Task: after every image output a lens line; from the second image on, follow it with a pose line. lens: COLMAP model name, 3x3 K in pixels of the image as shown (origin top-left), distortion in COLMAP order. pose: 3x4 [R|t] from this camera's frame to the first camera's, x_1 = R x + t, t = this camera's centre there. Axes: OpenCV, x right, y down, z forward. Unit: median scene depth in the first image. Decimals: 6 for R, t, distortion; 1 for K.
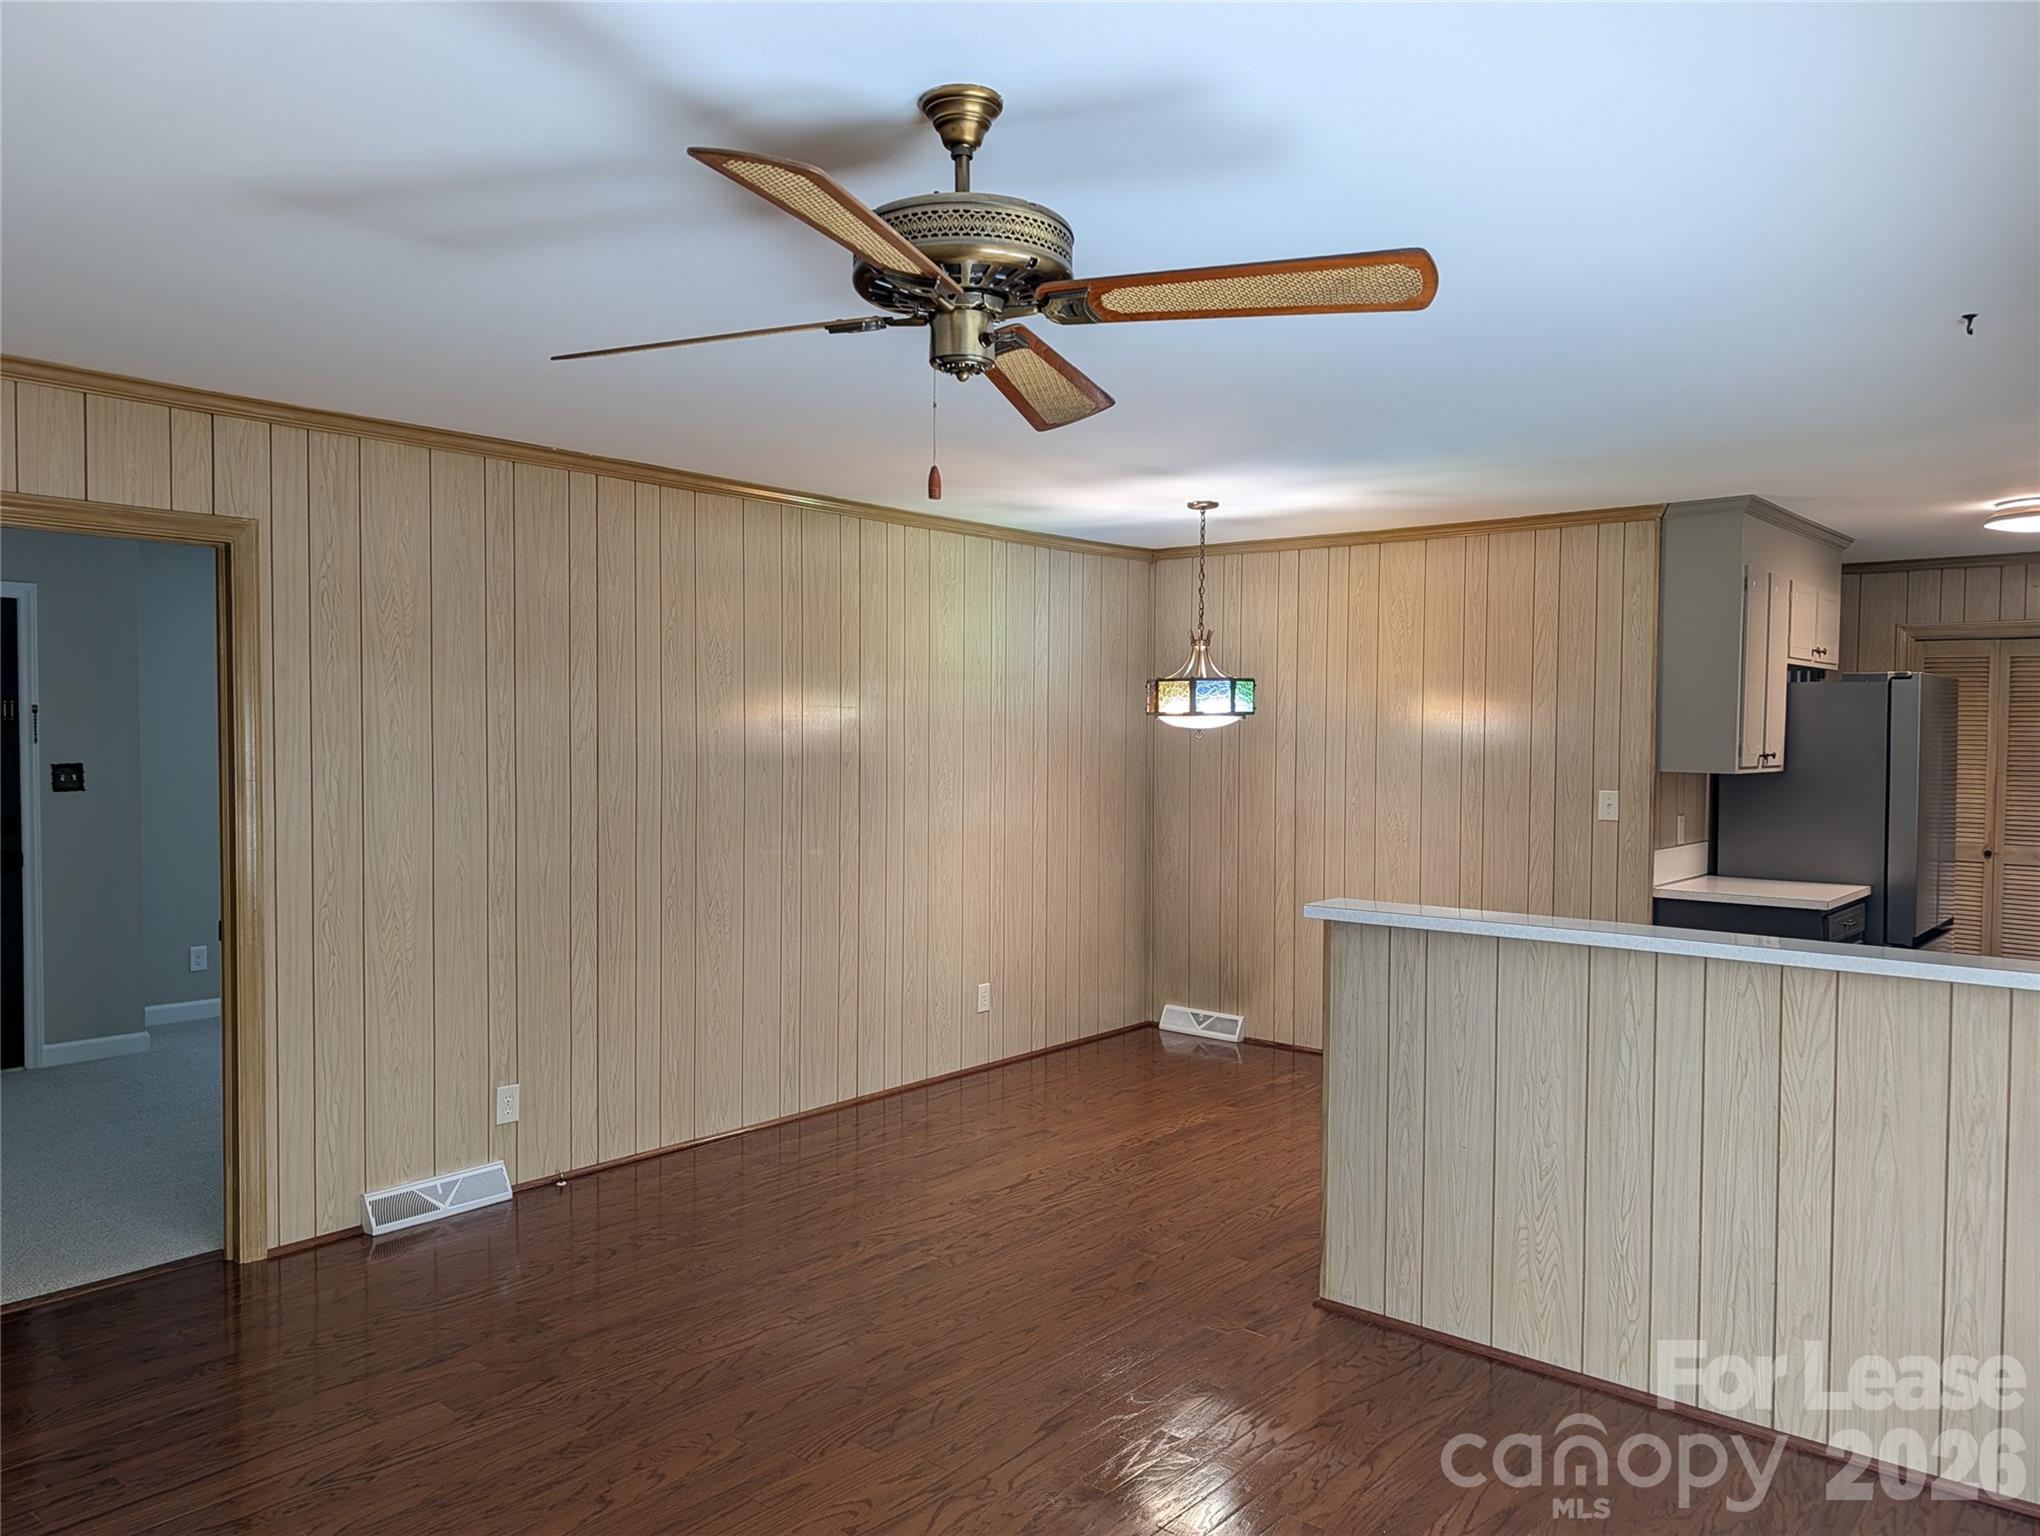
lens RADIAL K [[1458.7, 0, 994.2], [0, 1458.7, 773.0], [0, 0, 1]] dist [0.030135, -0.002402]
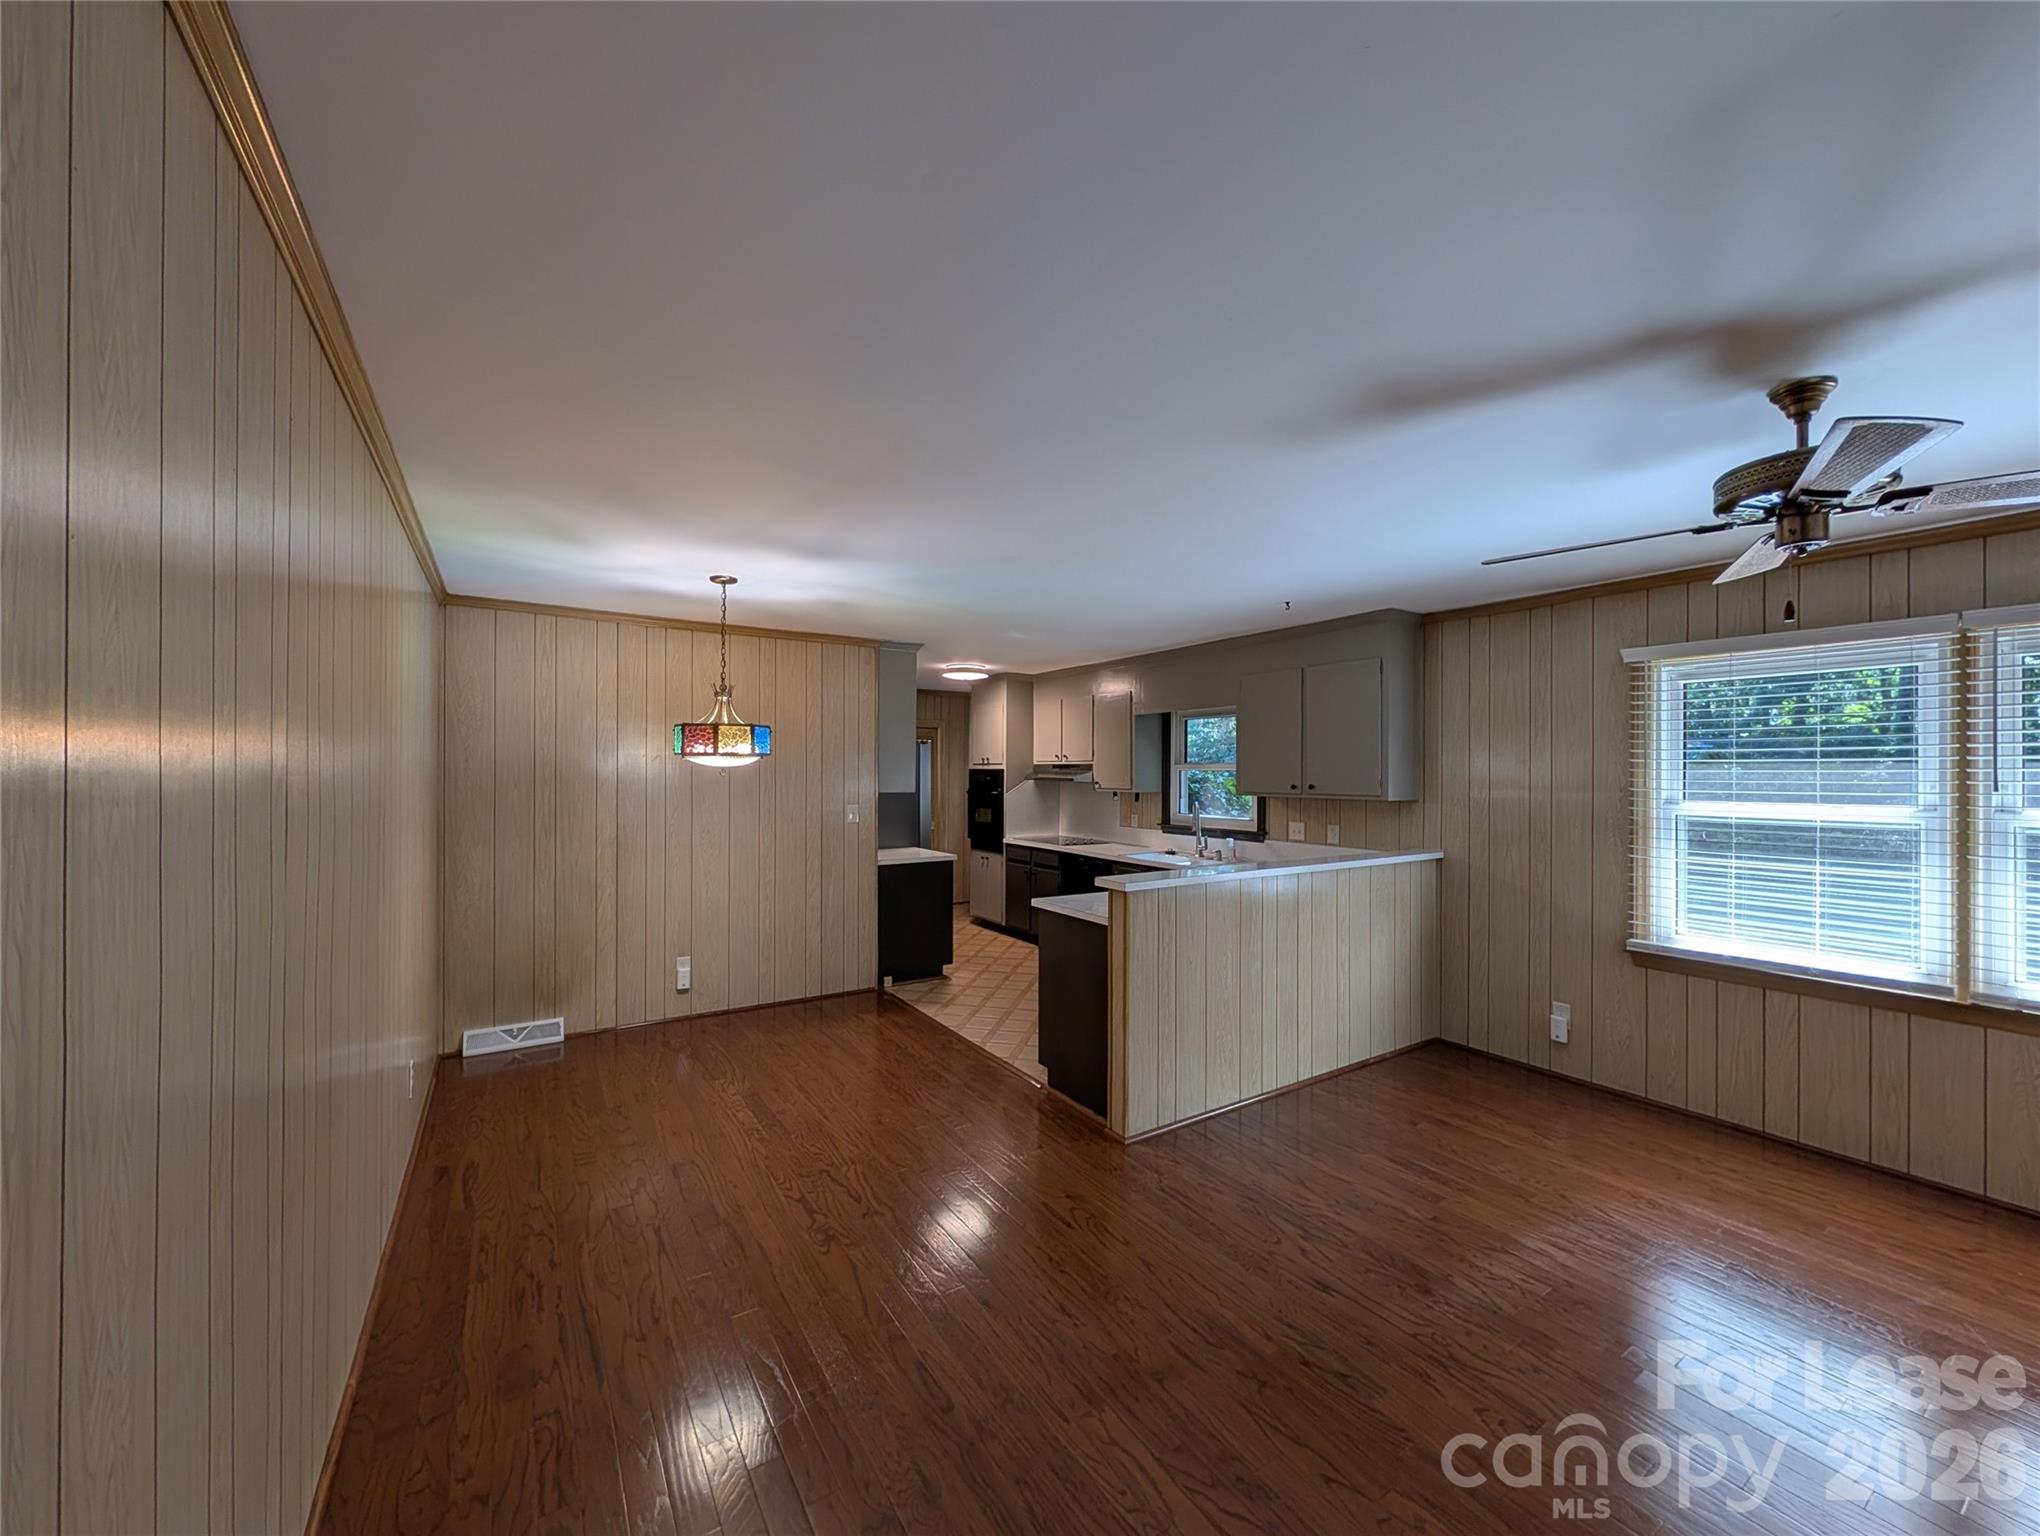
lens RADIAL K [[788.1, 0, 1021.9], [0, 788.1, 769.7], [0, 0, 1]] dist [-0.000736, 0.000307]
pose [[0.268511, 0.001361, 0.963276, -0.416212], [0.027376, 0.999584, -0.009043, -0.016016], [-0.962888, 0.028799, 0.268362, 0.604126]]
